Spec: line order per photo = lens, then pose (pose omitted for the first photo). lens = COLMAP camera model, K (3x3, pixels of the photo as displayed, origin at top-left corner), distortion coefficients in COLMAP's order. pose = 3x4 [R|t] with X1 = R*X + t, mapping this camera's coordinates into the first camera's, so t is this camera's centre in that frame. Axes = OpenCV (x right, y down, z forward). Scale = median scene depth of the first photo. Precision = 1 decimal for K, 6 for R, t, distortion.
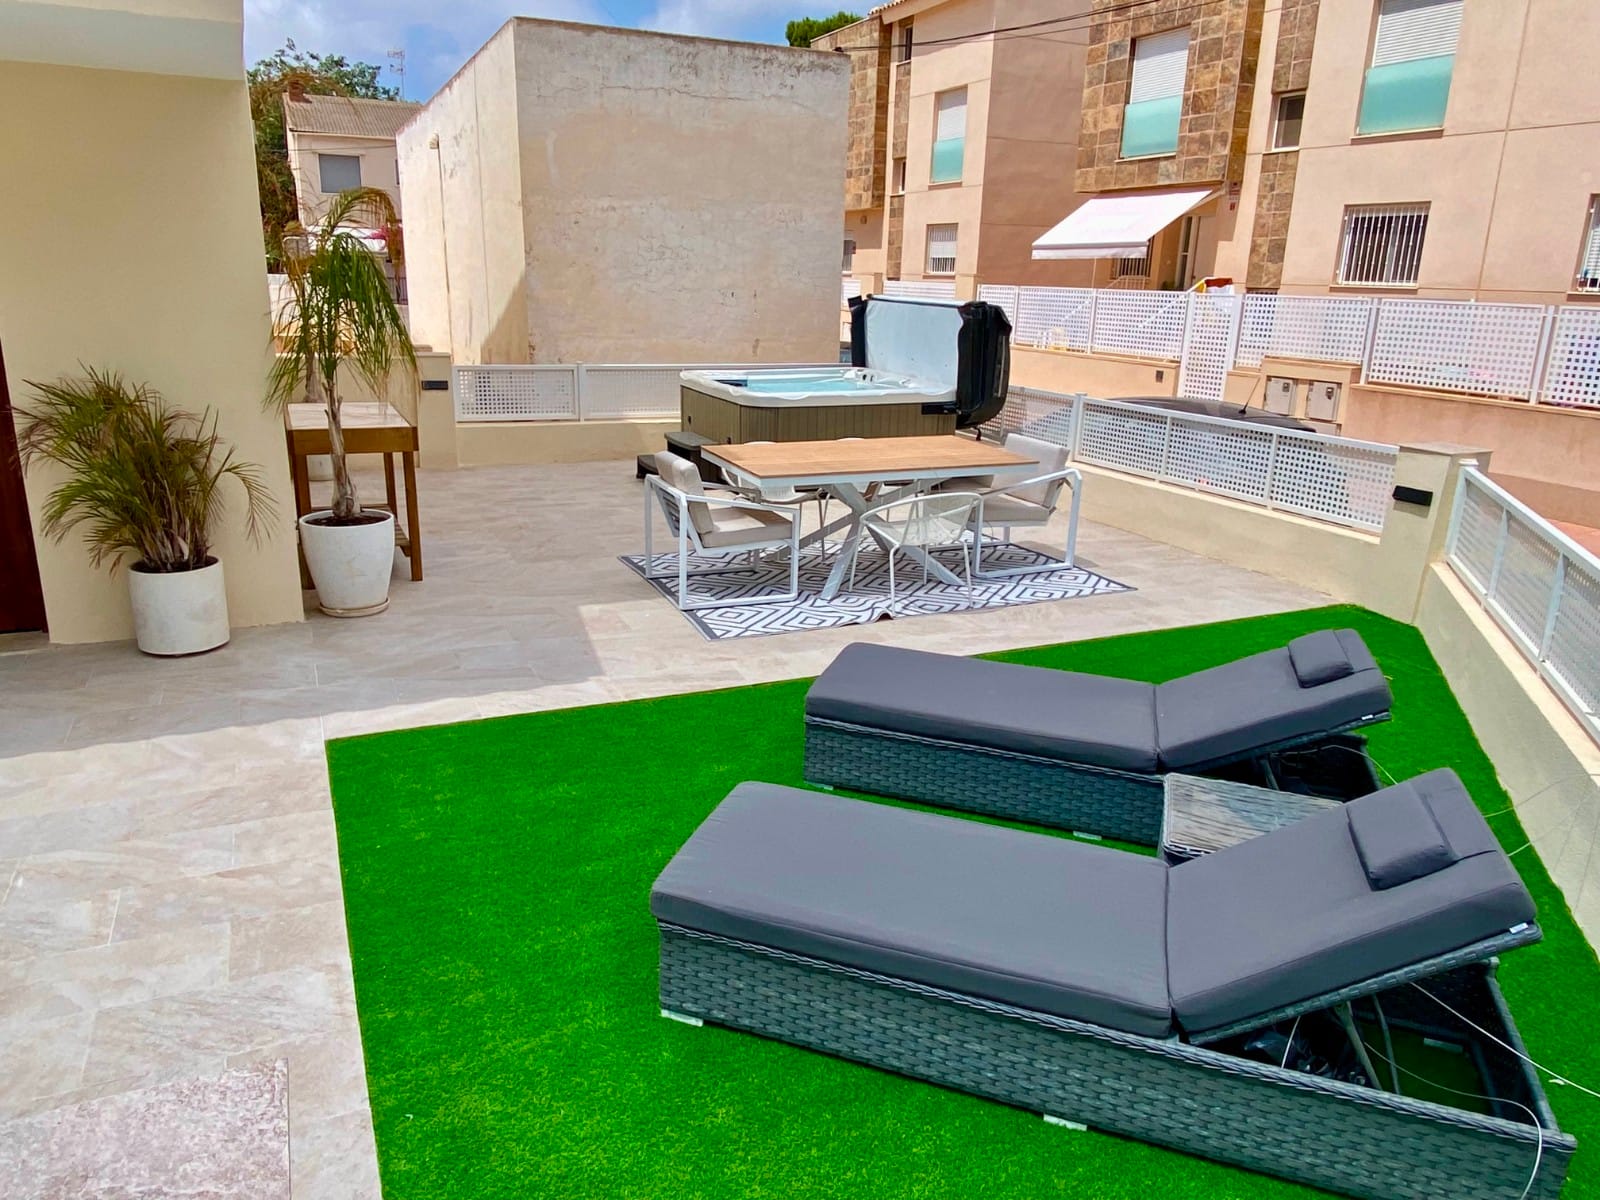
lens RADIAL K [[1093.0, 0, 800.0], [0, 1093.0, 600.0], [0, 0, 1]] dist [0.083108, -0.116764]
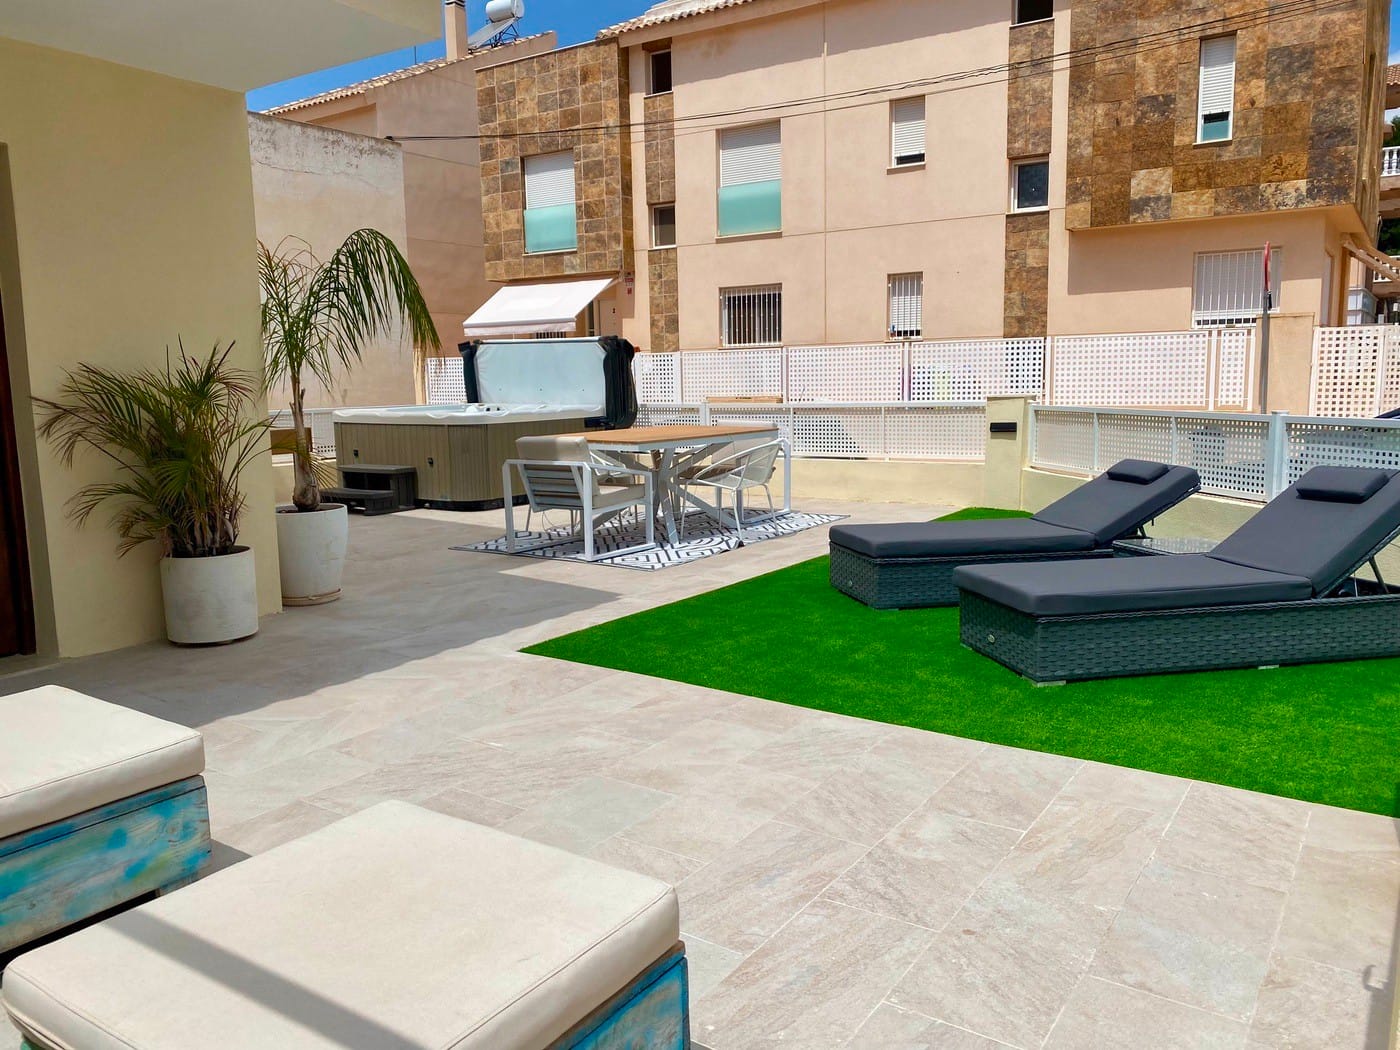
lens RADIAL K [[1079.6, 0, 700.0], [0, 1079.6, 525.0], [0, 0, 1]] dist [0.015888, -0.003448]
pose [[0.847278, -0.109505, 0.519739, -0.206959], [0.188167, 0.976938, -0.100918, 0.036722], [-0.496702, 0.183303, 0.848344, -0.009779]]
